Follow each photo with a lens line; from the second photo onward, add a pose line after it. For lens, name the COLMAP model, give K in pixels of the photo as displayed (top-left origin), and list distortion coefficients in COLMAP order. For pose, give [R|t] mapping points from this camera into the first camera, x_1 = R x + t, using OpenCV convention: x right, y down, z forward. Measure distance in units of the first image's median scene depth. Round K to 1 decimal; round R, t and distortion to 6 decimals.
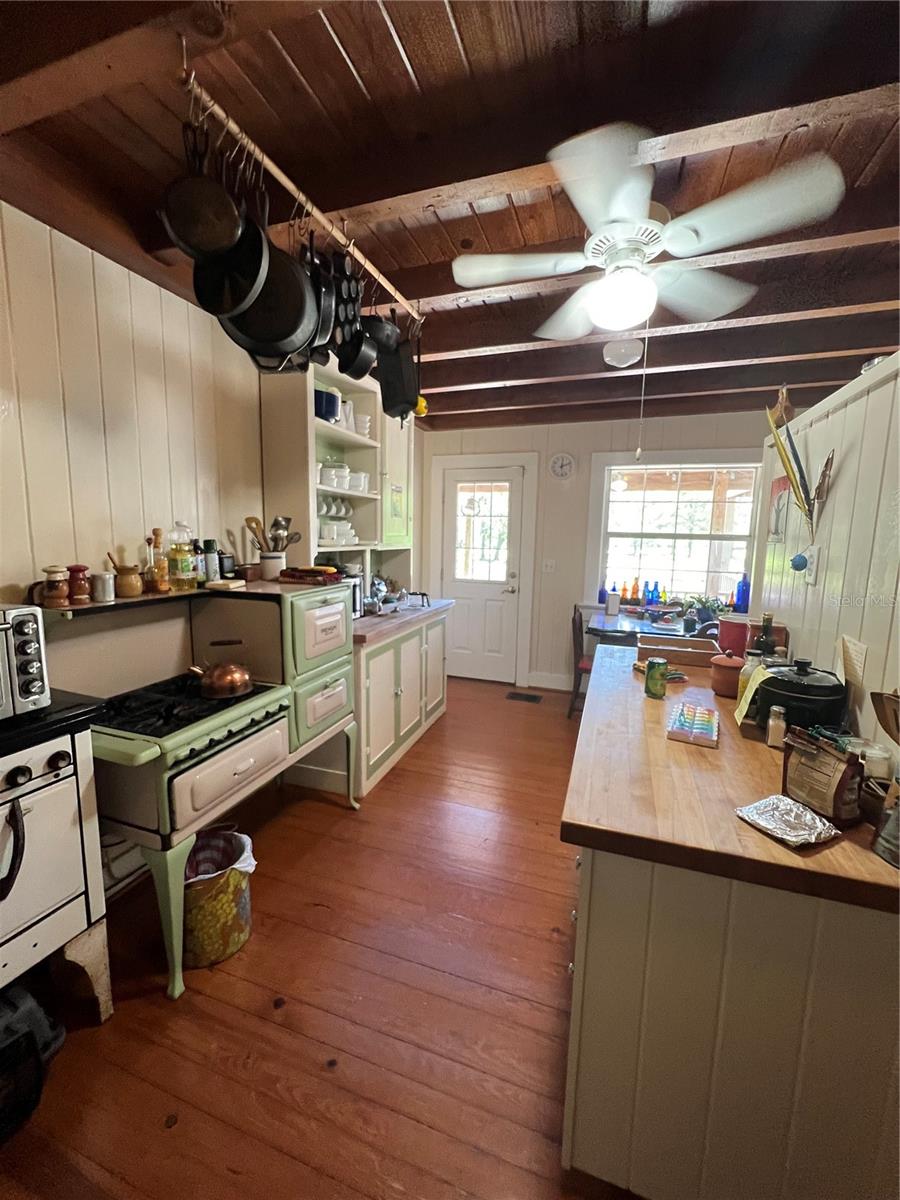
lens RADIAL K [[483.5, 0, 447.6], [0, 483.5, 598.0], [0, 0, 1]] dist [0.000861, 0.000206]
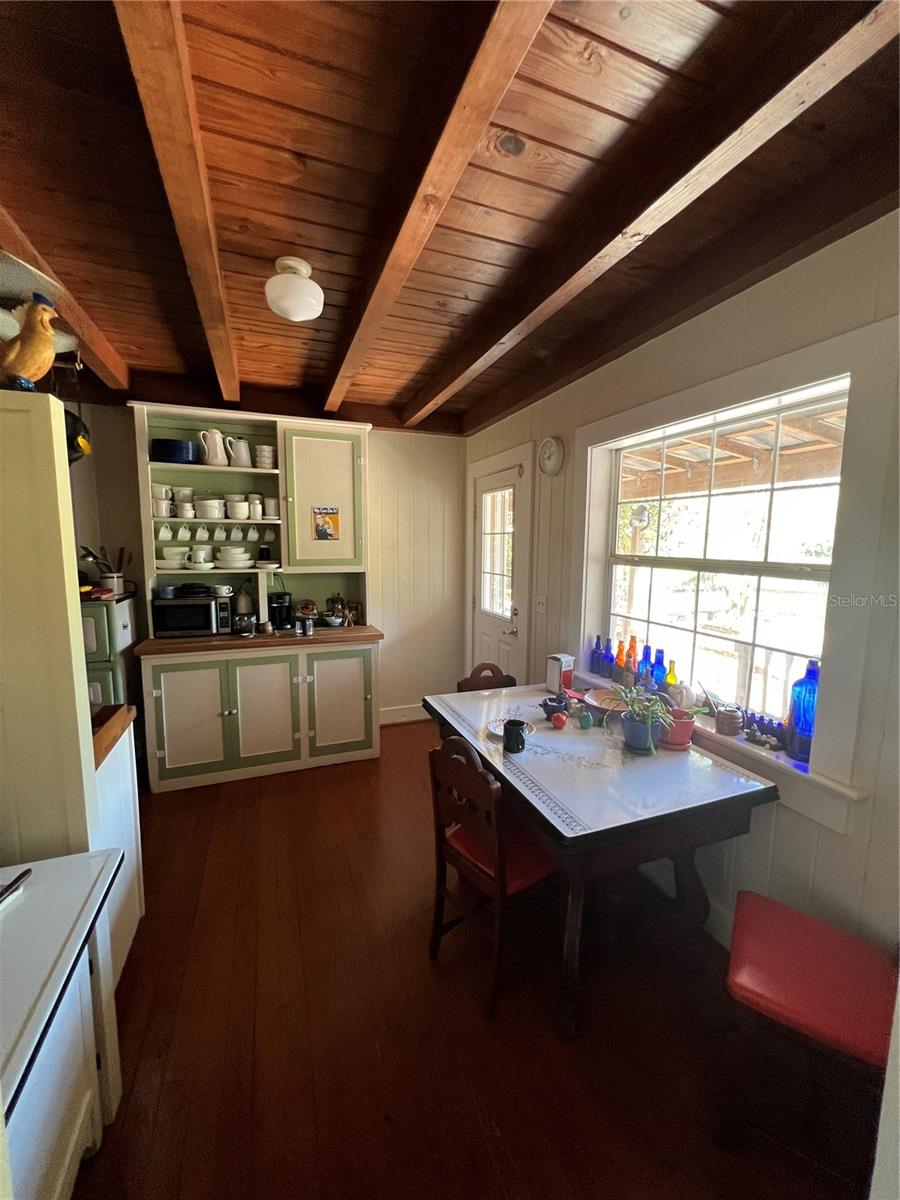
lens RADIAL K [[483.5, 0, 451.0], [0, 483.5, 602.4], [0, 0, 1]] dist [0.000861, 0.000206]
pose [[0.646663, 0.076591, -0.758921, 0.680073], [-0.096284, 0.995184, 0.018393, -0.071644], [0.756674, 0.061178, 0.650923, 0.480471]]
